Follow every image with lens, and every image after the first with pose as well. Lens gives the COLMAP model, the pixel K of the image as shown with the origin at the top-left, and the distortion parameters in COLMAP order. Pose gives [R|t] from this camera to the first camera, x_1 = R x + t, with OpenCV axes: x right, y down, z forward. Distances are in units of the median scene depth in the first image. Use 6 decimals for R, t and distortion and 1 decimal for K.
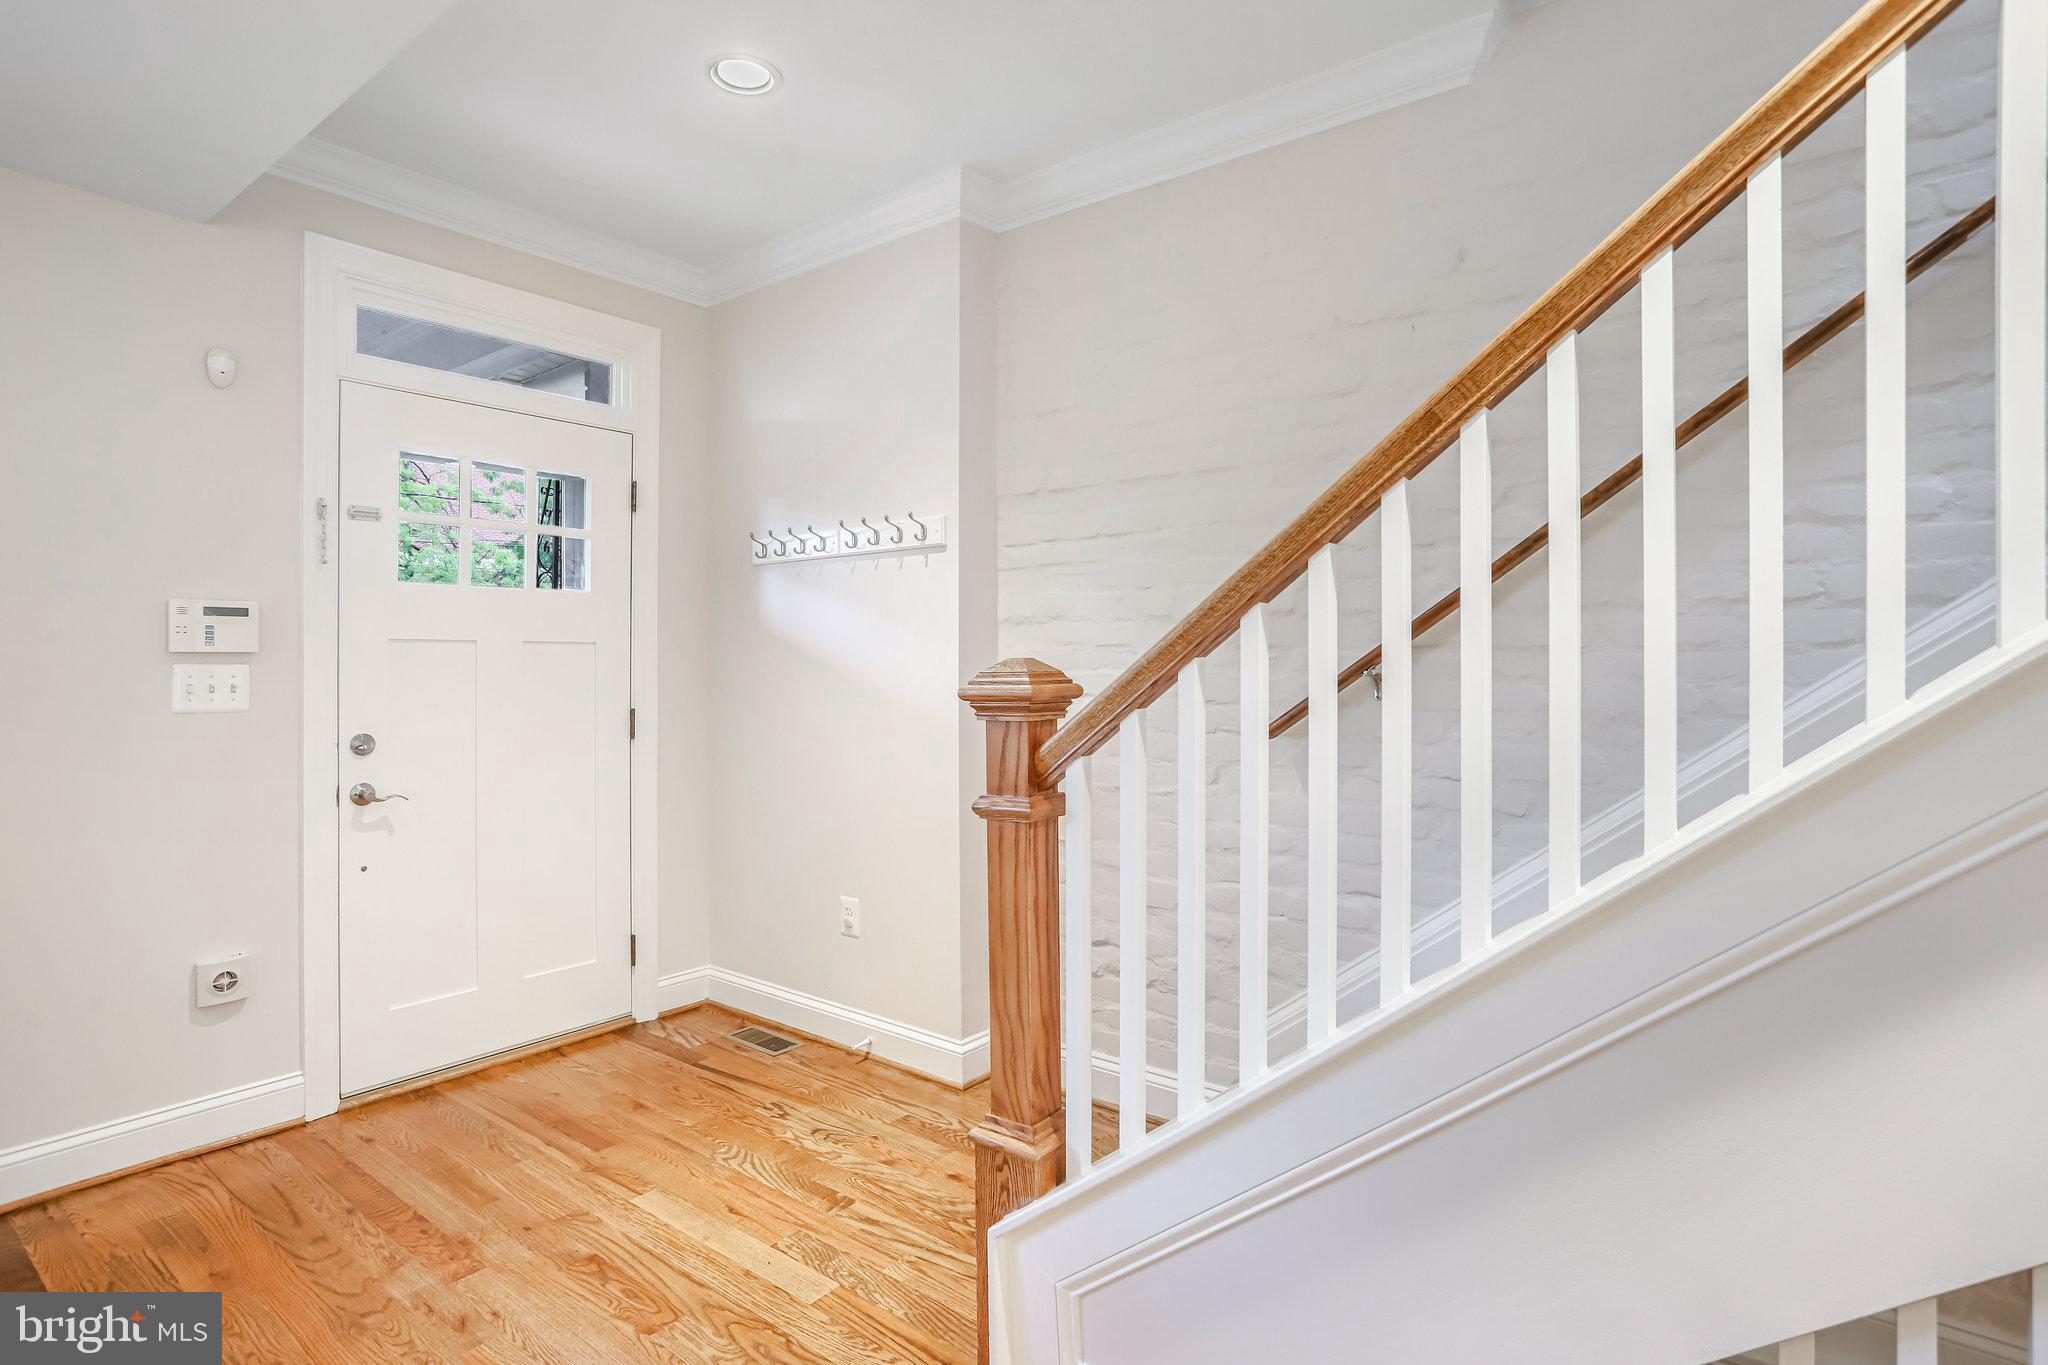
lens RADIAL K [[1044.8, 0, 1024.0], [0, 1044.8, 682.5], [0, 0, 1]] dist [-0.038303, 0.033354]
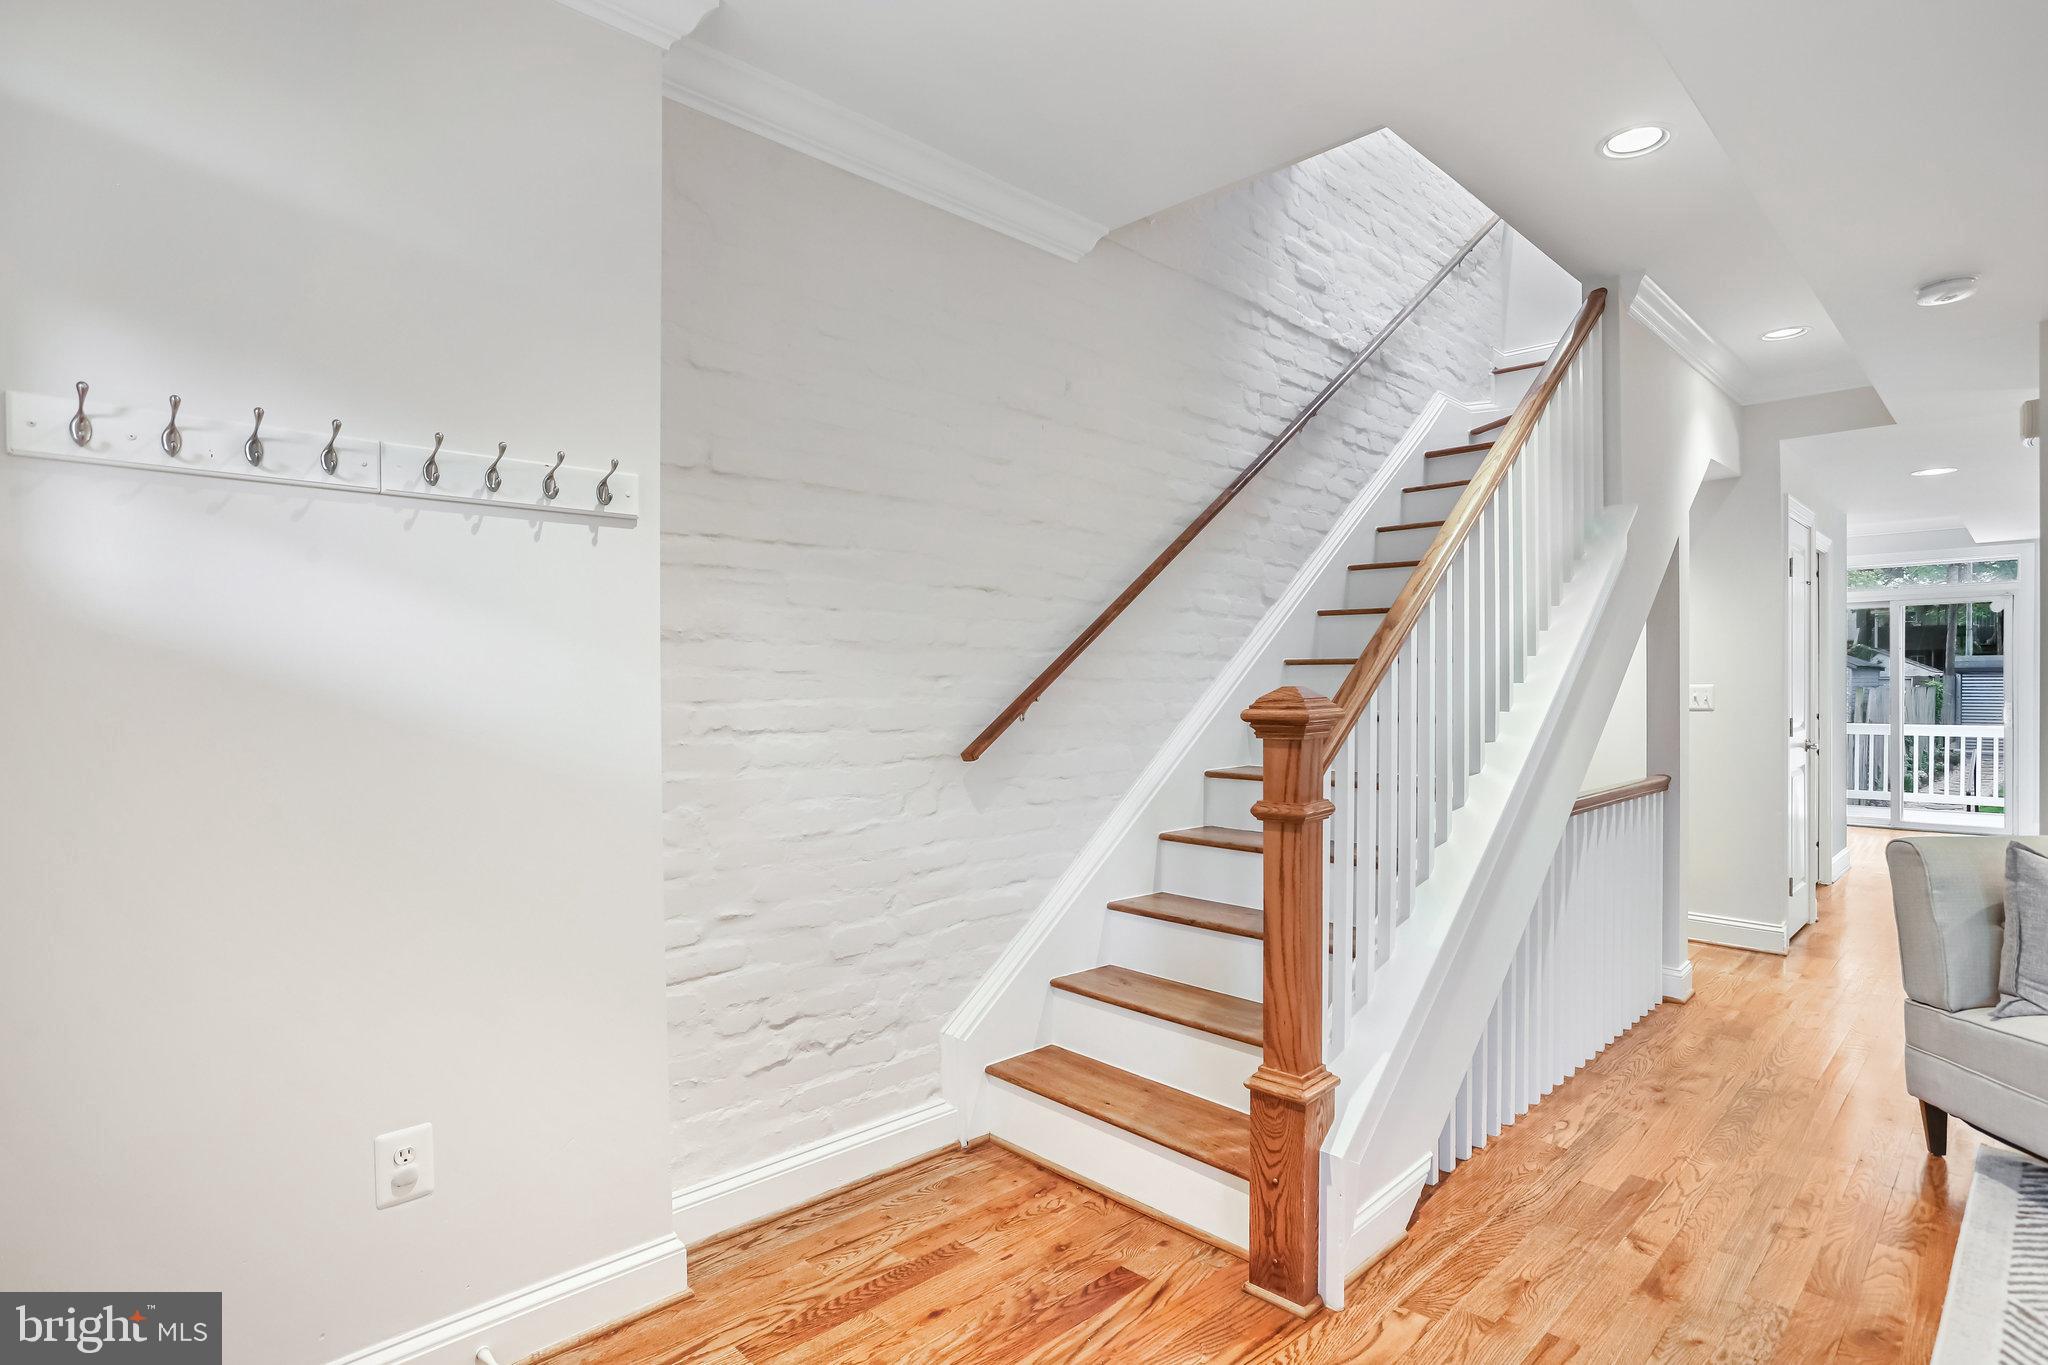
lens RADIAL K [[1040.3, 0, 1034.2], [0, 1040.3, 701.4], [0, 0, 1]] dist [-0.057007, 0.035873]
pose [[0.142926, -0.011665, 0.989665, -1.145022], [0.028746, 0.999558, 0.007630, -0.017748], [-0.989316, 0.027358, 0.143198, 1.063502]]
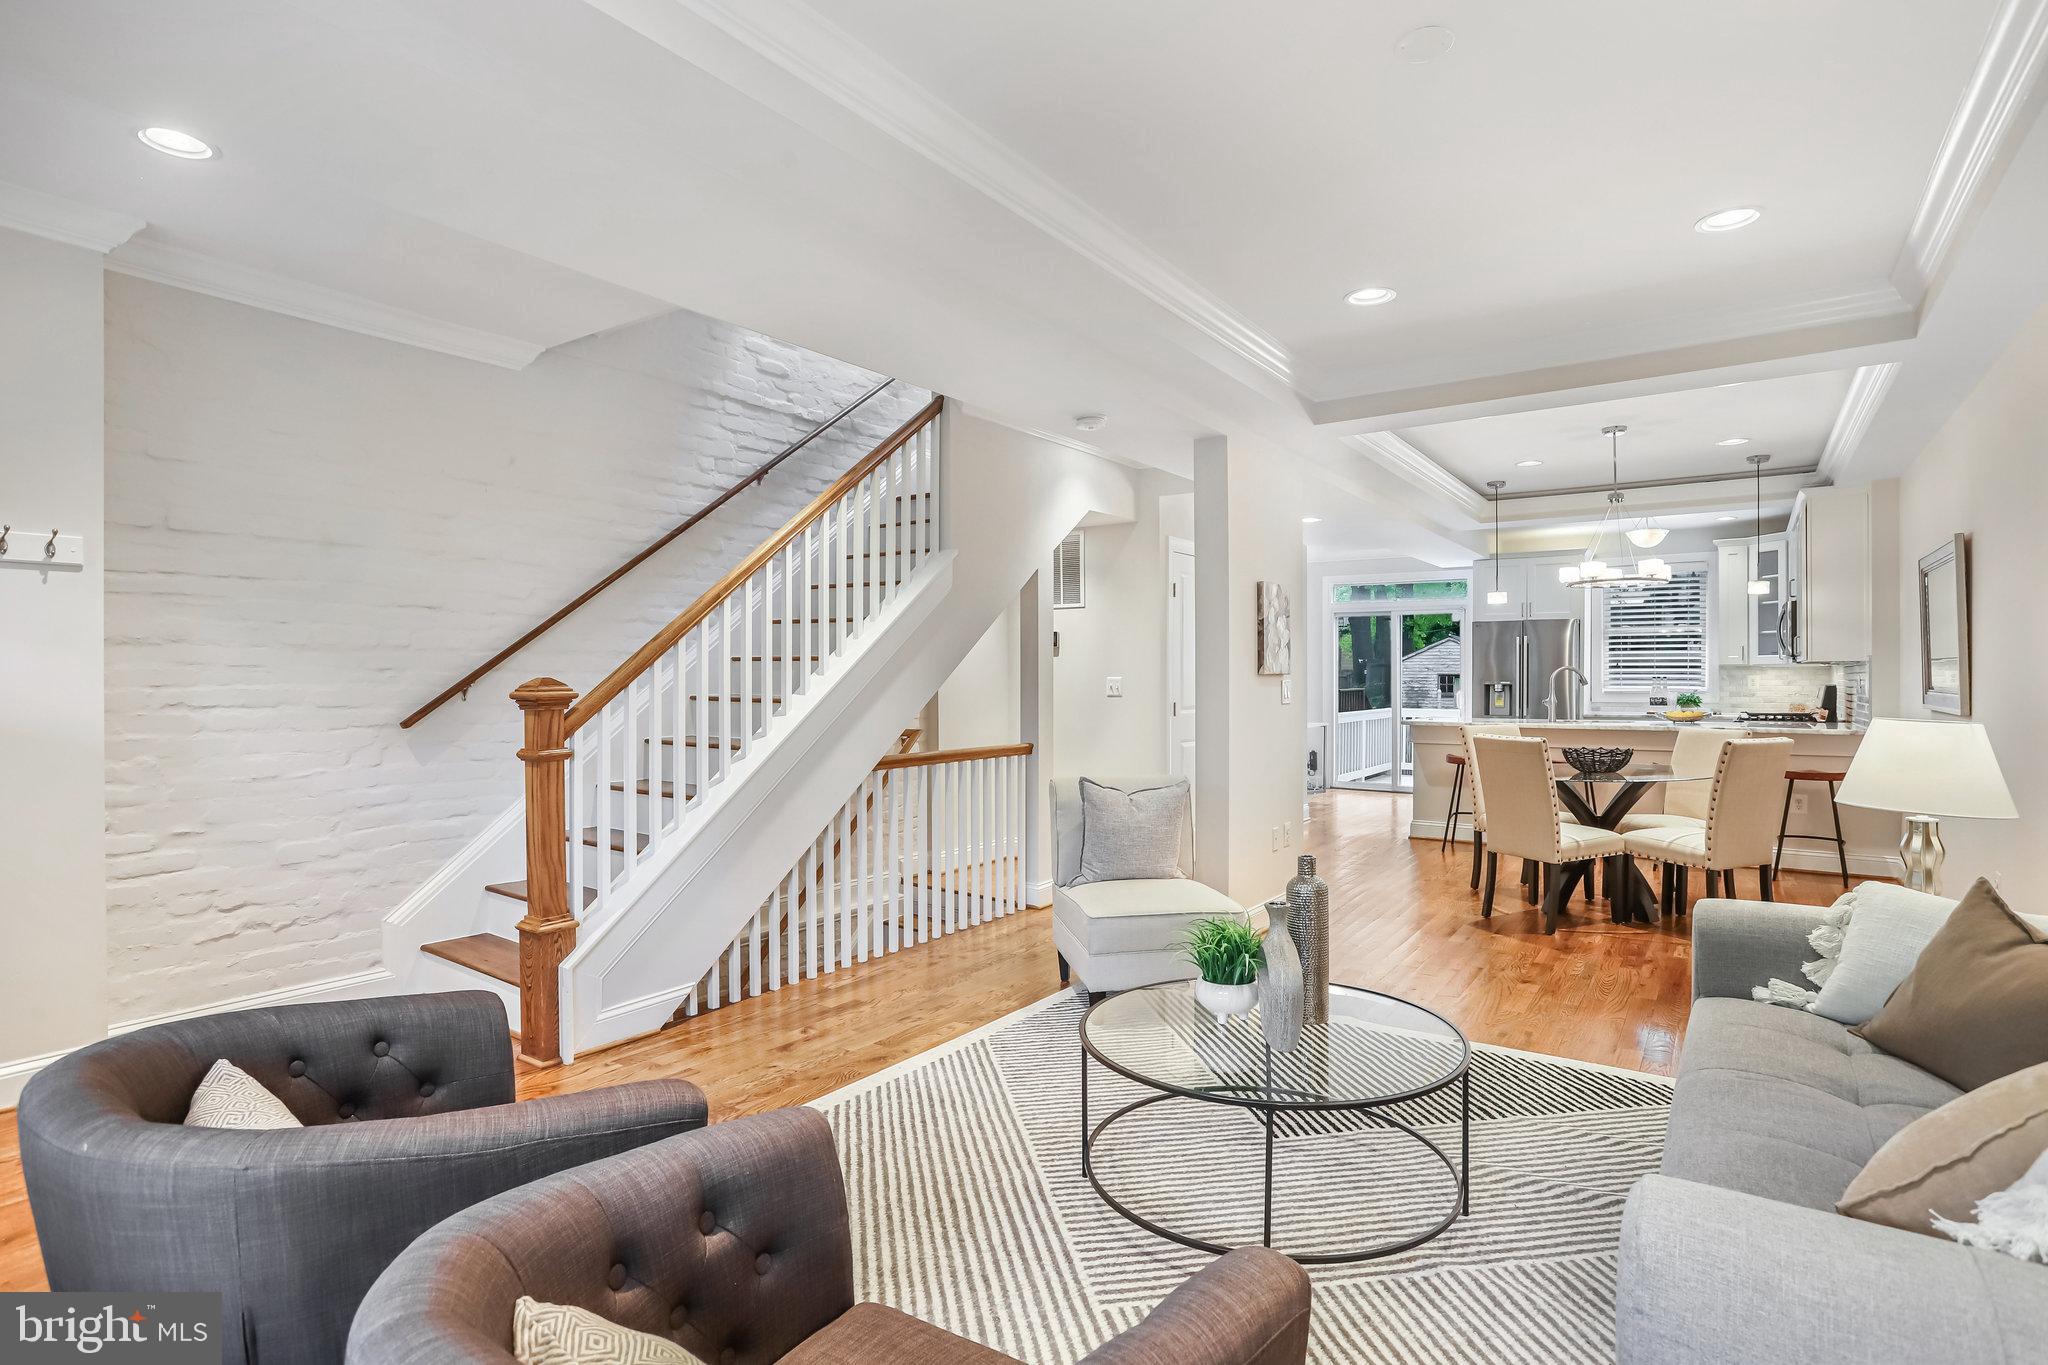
lens RADIAL K [[1044.8, 0, 1024.0], [0, 1044.8, 682.5], [0, 0, 1]] dist [-0.038303, 0.033354]
pose [[-0.020573, -0.005227, 0.999775, -1.823266], [0.023413, 0.999710, 0.005708, -0.000297], [-0.999514, 0.023525, -0.020445, 0.152767]]
